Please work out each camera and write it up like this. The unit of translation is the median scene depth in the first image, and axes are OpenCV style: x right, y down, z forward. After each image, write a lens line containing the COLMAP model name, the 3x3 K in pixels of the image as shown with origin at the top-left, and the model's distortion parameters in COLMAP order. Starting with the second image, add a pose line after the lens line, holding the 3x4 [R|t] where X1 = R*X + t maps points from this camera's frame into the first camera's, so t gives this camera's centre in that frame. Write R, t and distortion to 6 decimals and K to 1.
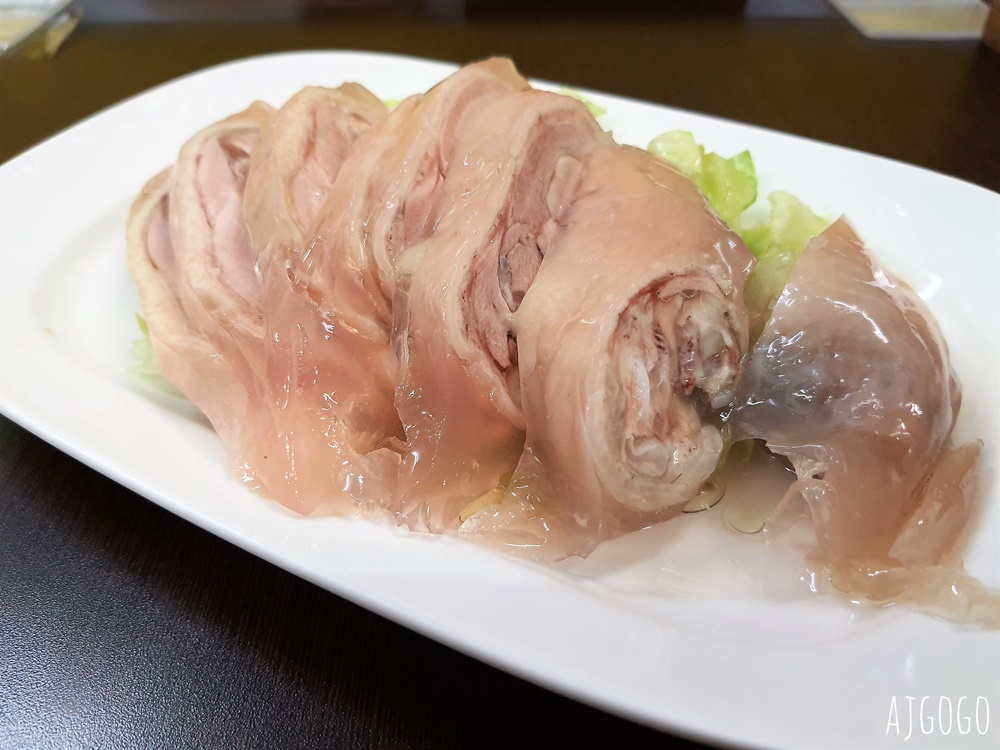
lens RADIAL K [[804.4, 0, 500.0], [0, 804.4, 375.0], [0, 0, 1]] dist [0.005649, -0.068028]
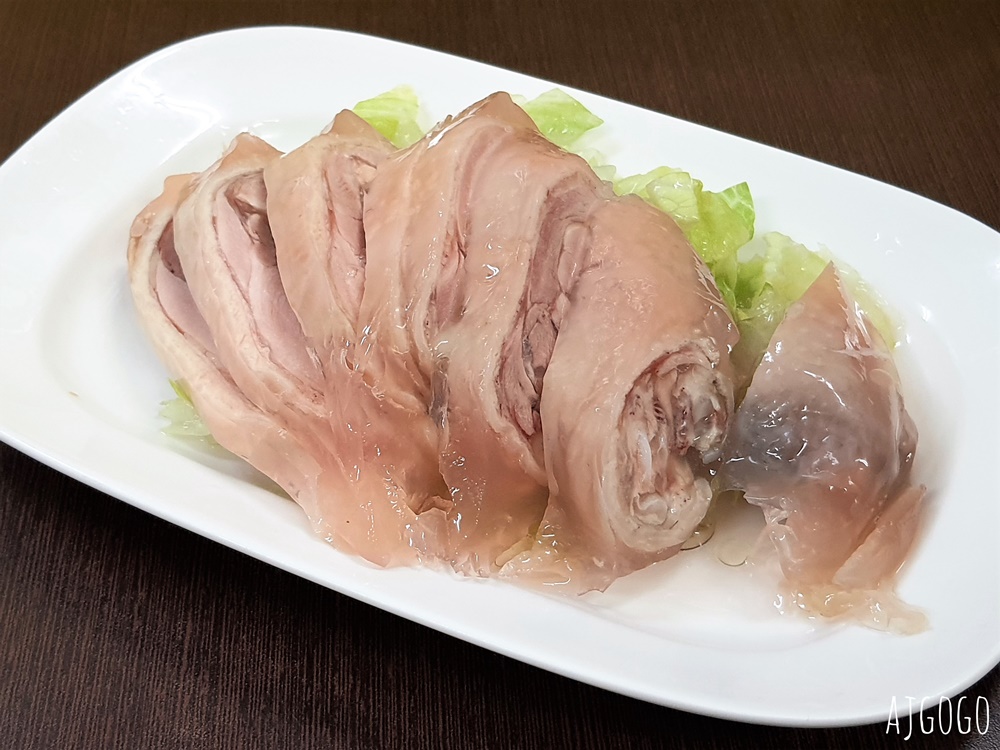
lens RADIAL K [[1311.7, 0, 500.0], [0, 1311.7, 375.0], [0, 0, 1]] dist [0.012407, 0.029240]
pose [[0.997373, -0.027539, 0.066999, -0.165543], [0.023144, 0.997583, 0.065512, -0.225642], [-0.068641, -0.063790, 0.995600, -0.916501]]
